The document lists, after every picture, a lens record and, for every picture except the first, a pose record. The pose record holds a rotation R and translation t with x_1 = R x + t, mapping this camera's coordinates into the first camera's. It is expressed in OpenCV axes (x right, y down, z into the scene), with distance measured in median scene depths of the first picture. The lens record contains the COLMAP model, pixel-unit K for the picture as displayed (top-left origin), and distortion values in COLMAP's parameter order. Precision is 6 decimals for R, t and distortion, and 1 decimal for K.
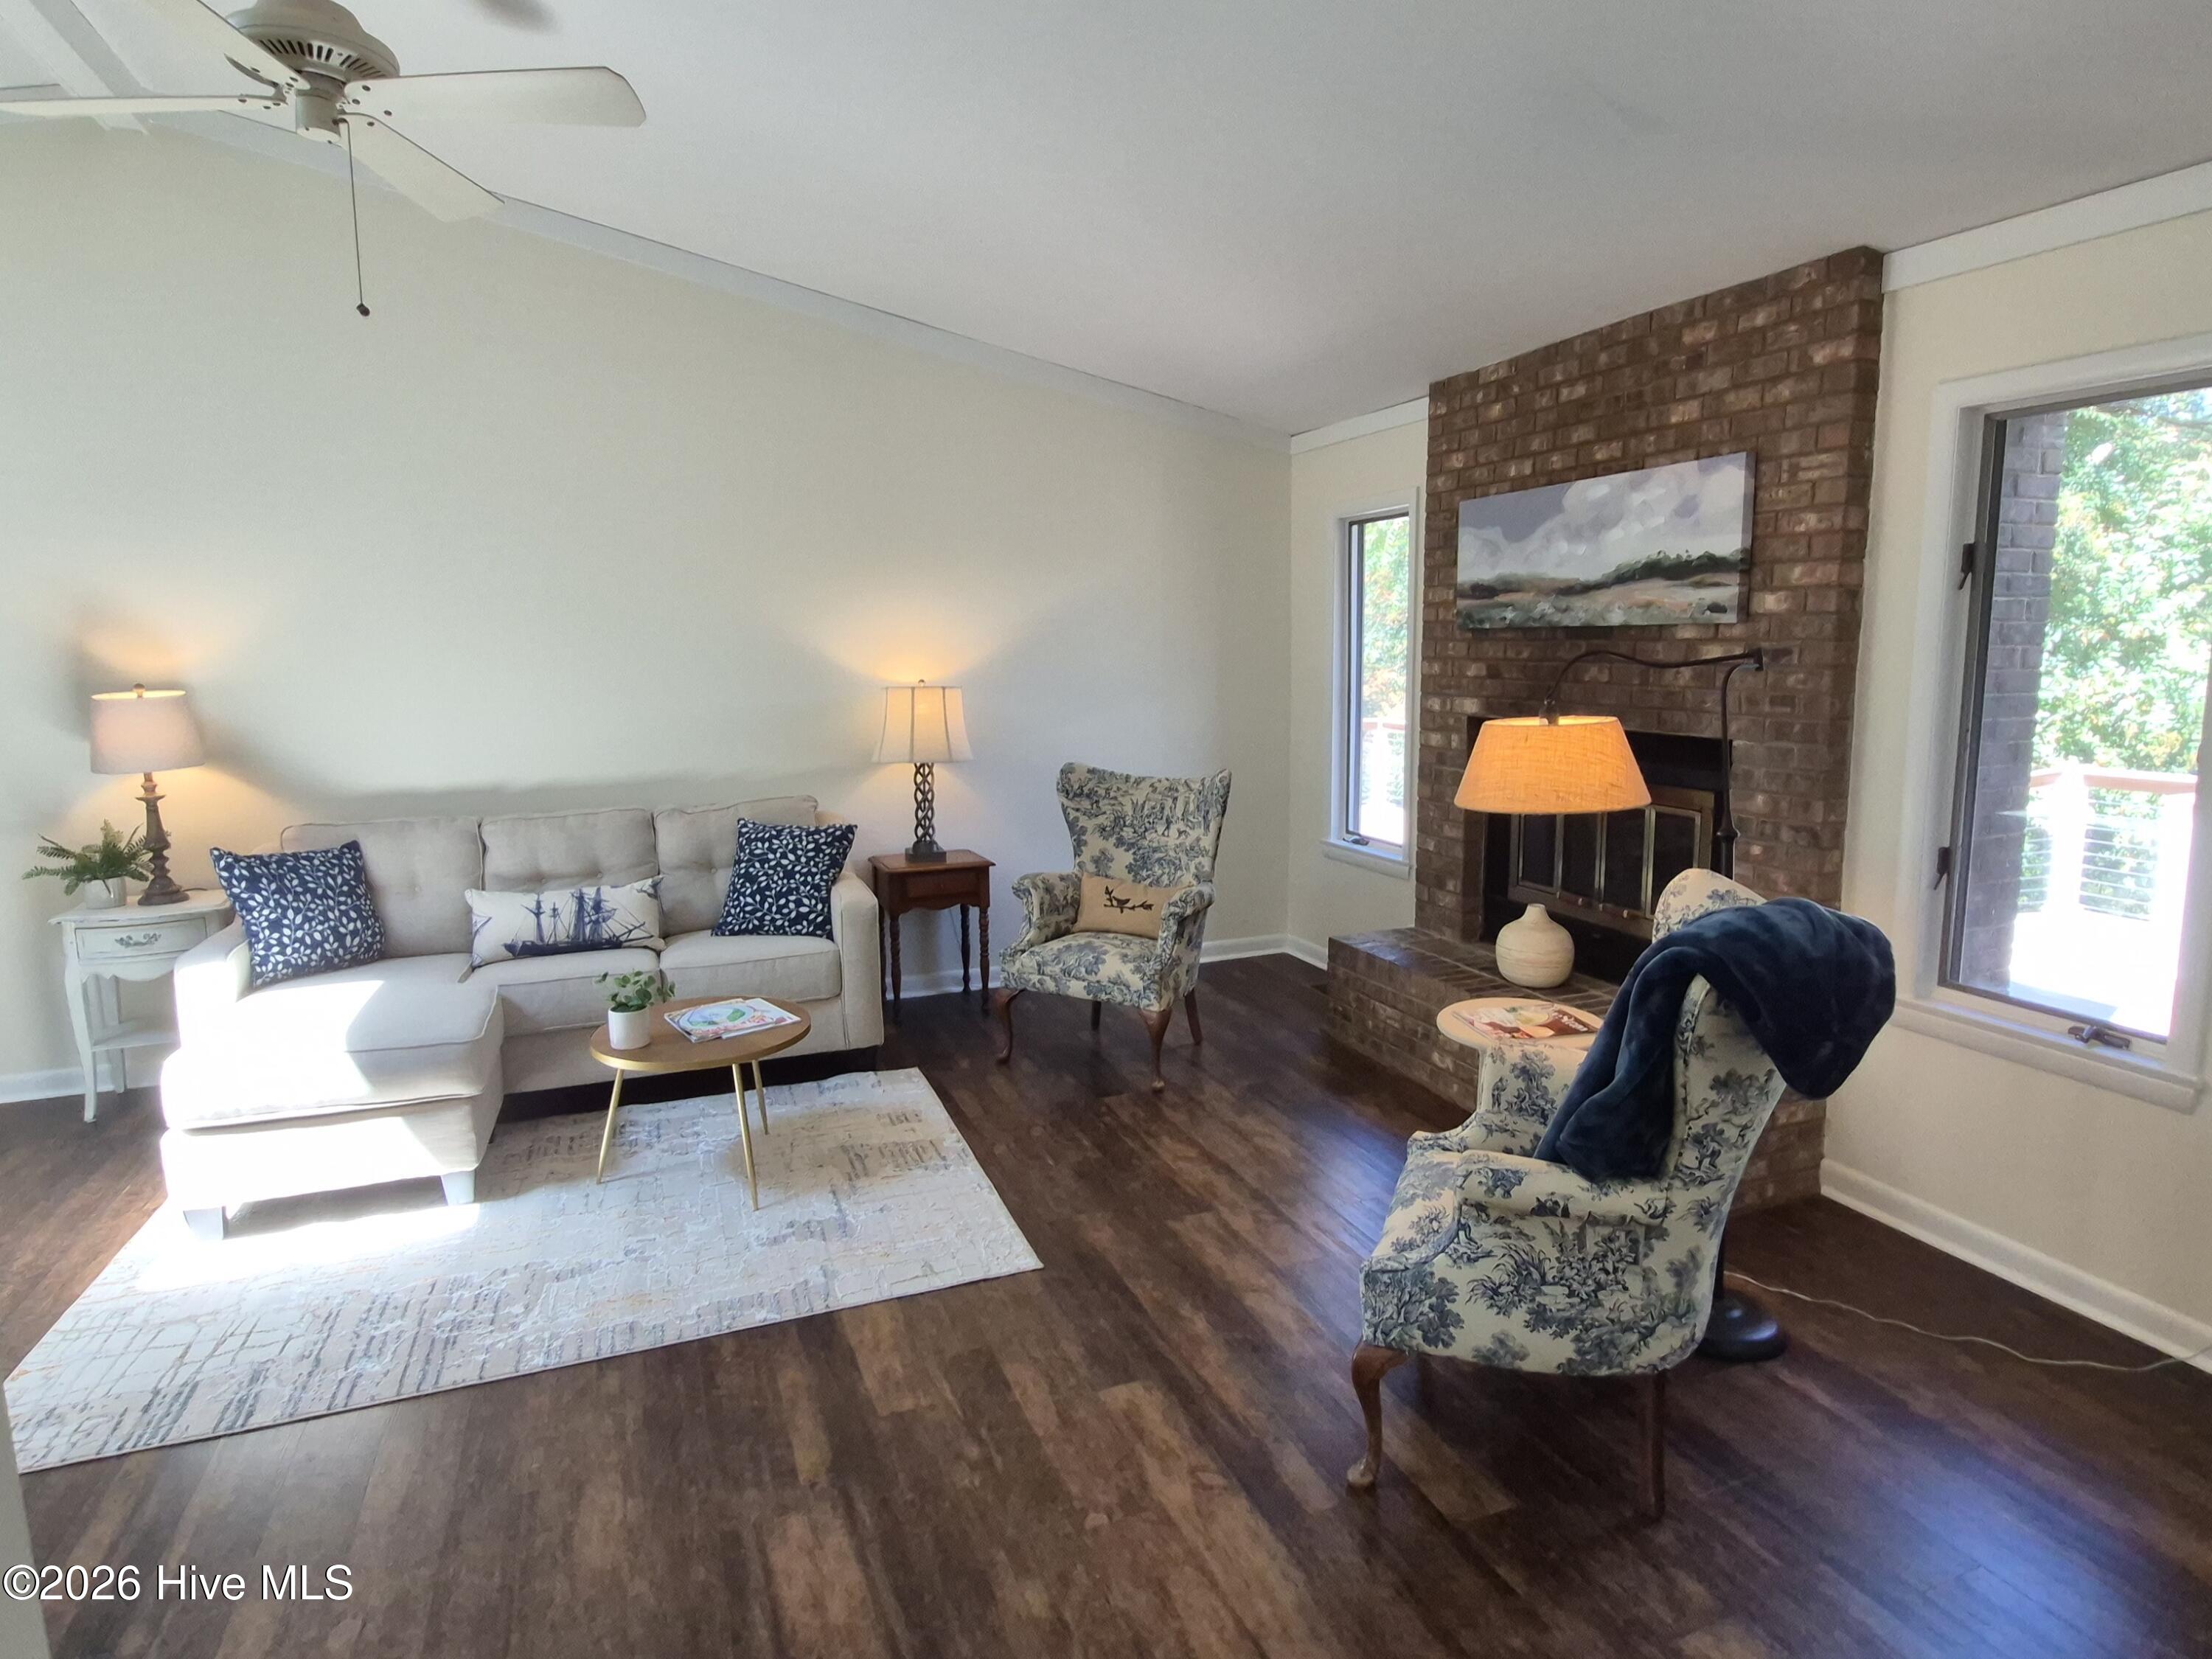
lens RADIAL K [[1167.2, 0, 1111.9], [0, 1167.2, 791.0], [0, 0, 1]] dist [0.002987, -0.009453]
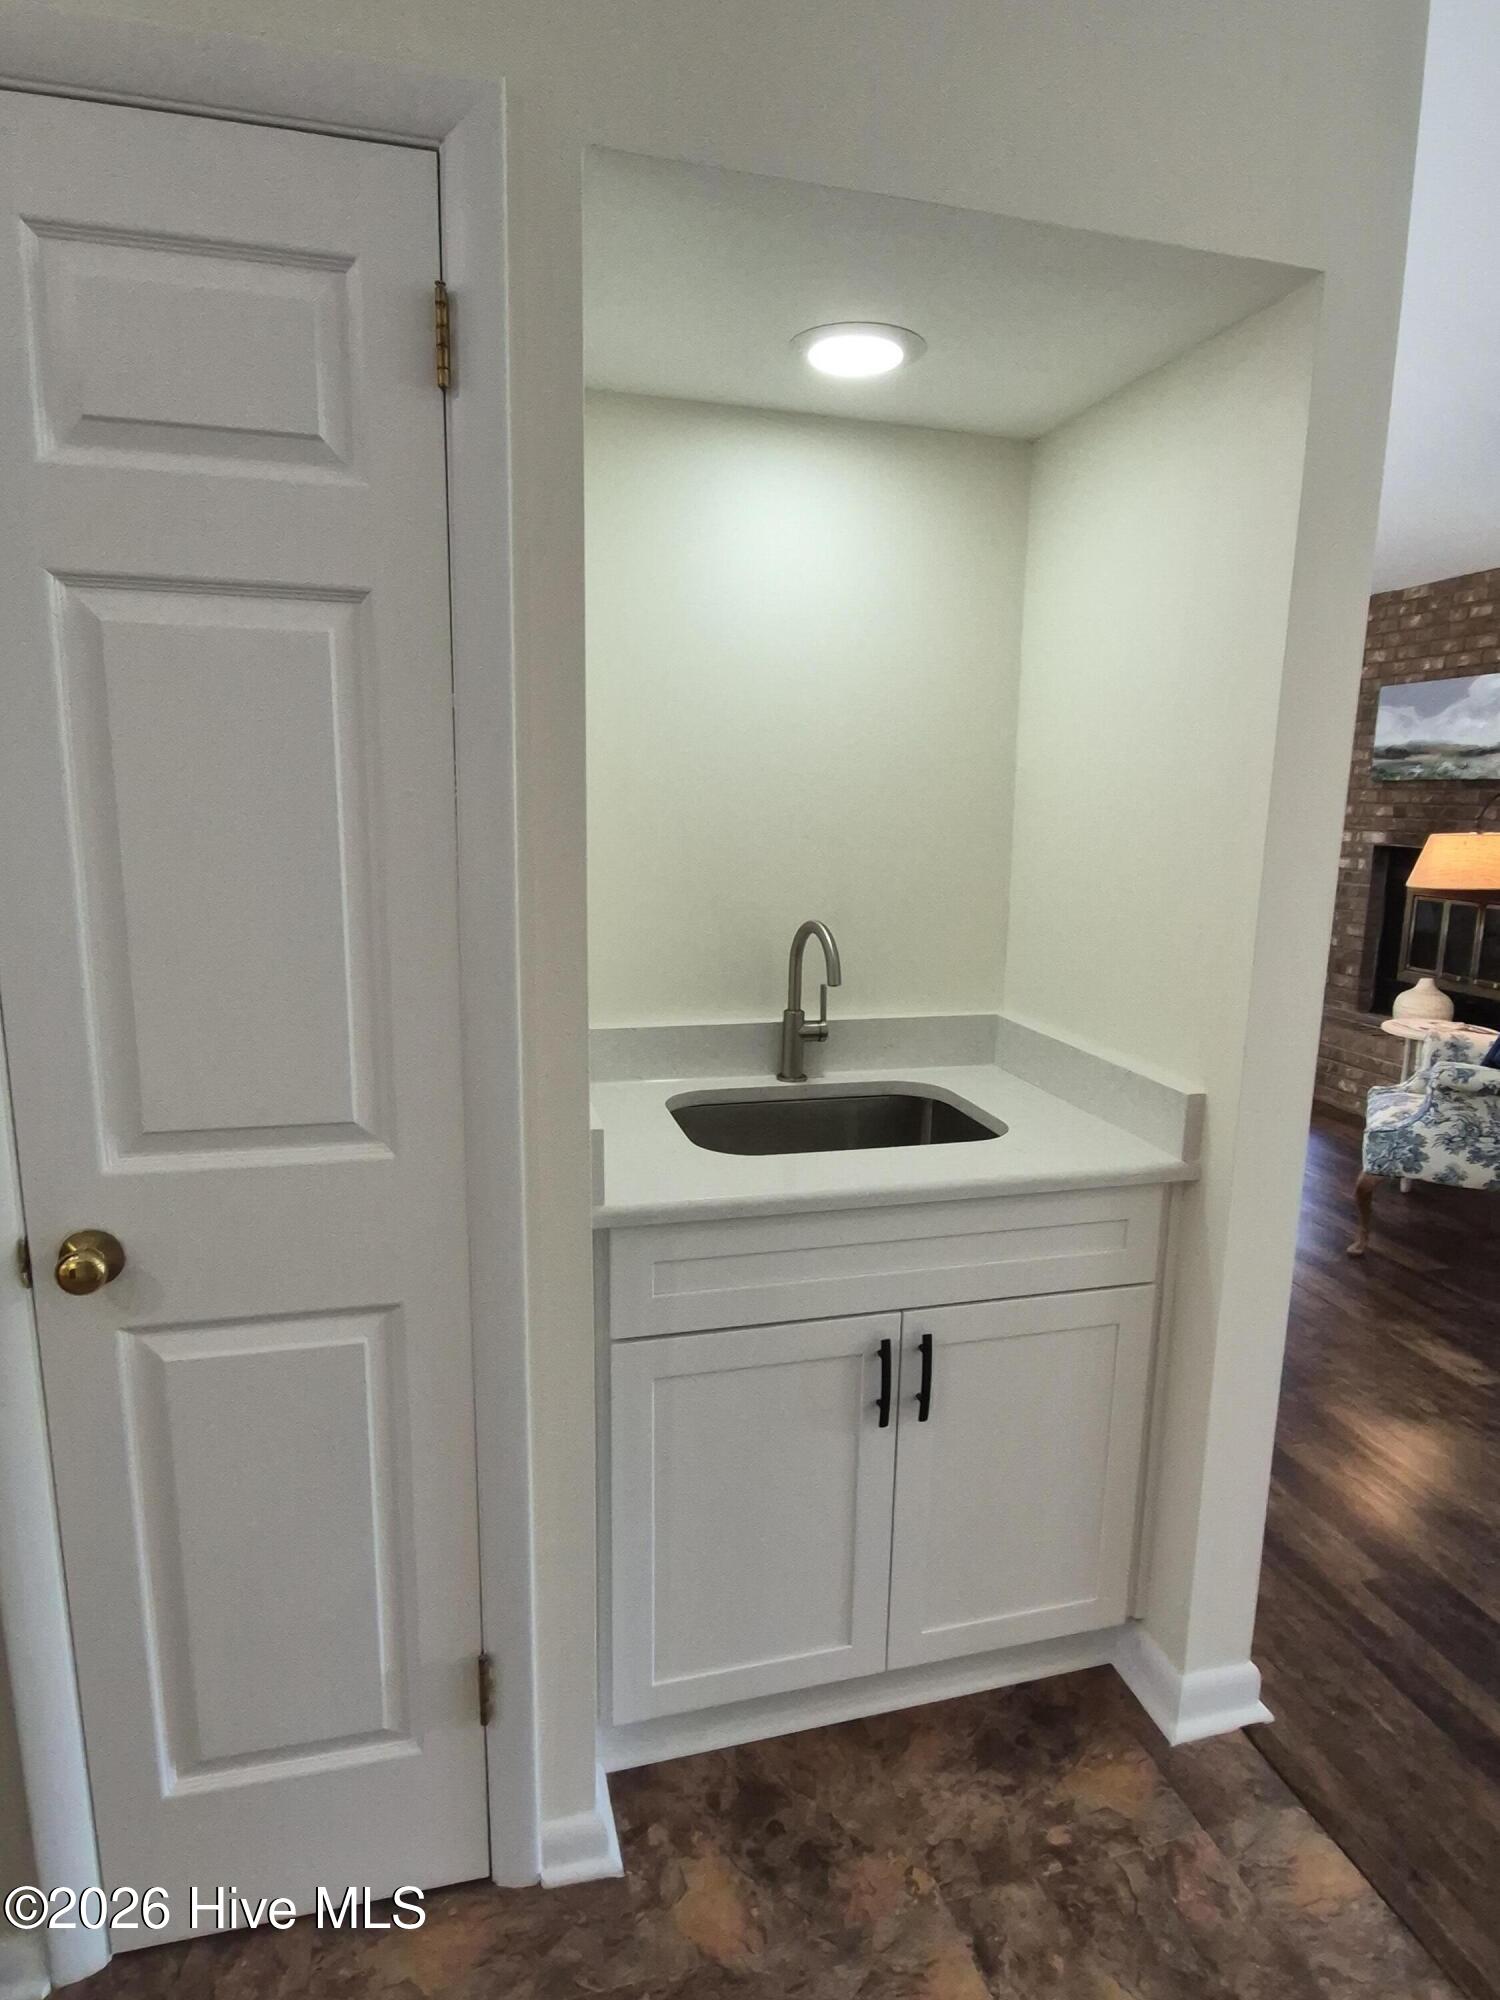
lens RADIAL K [[1132.2, 0, 750.0], [0, 1132.2, 1000.0], [0, 0, 1]] dist [-0.002622, -0.001239]
pose [[0.993465, 0.045888, -0.104510, -0.343188], [-0.041099, 0.998024, 0.047521, 0.104837], [0.106484, -0.042915, 0.993388, -0.502044]]
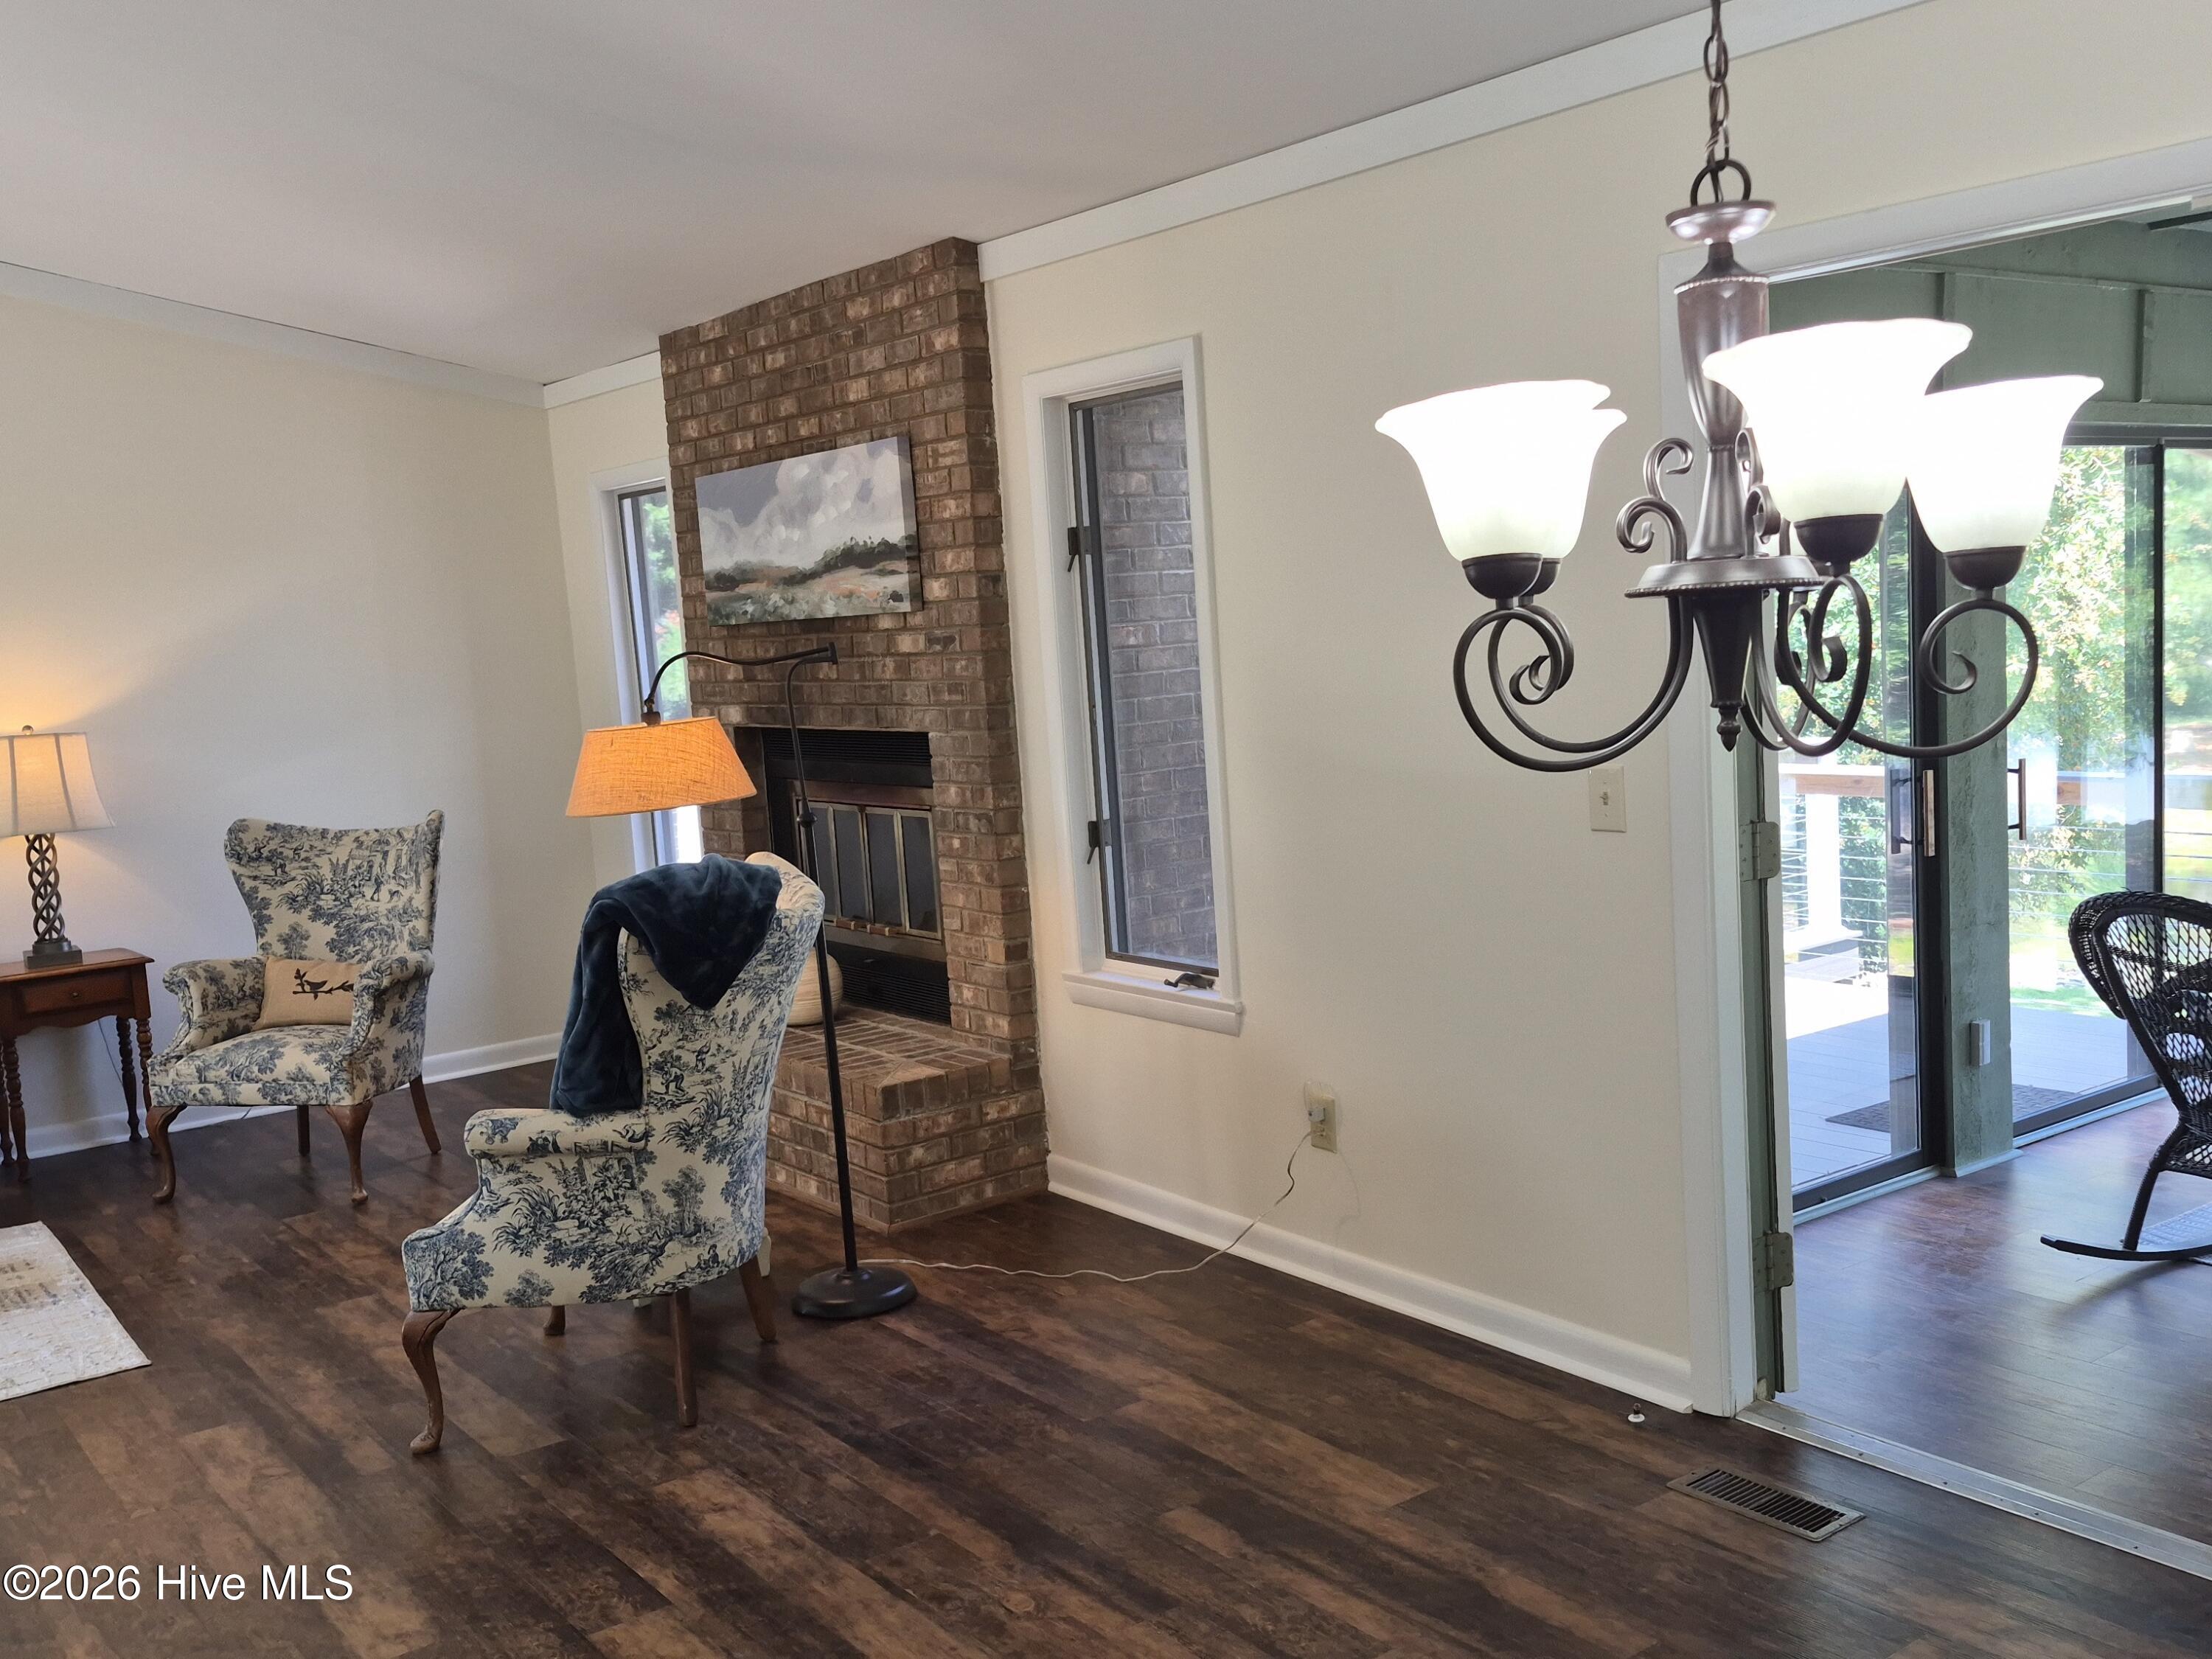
lens RADIAL K [[2007.1, 0, 1106.0], [0, 2007.1, 829.5], [0, 0, 1]] dist [0.150265, -0.239528]
pose [[0.968822, -0.079750, 0.234572, 0.269689], [0.086334, 0.996105, -0.017917, 0.076204], [-0.232230, 0.037610, 0.971934, -0.621456]]
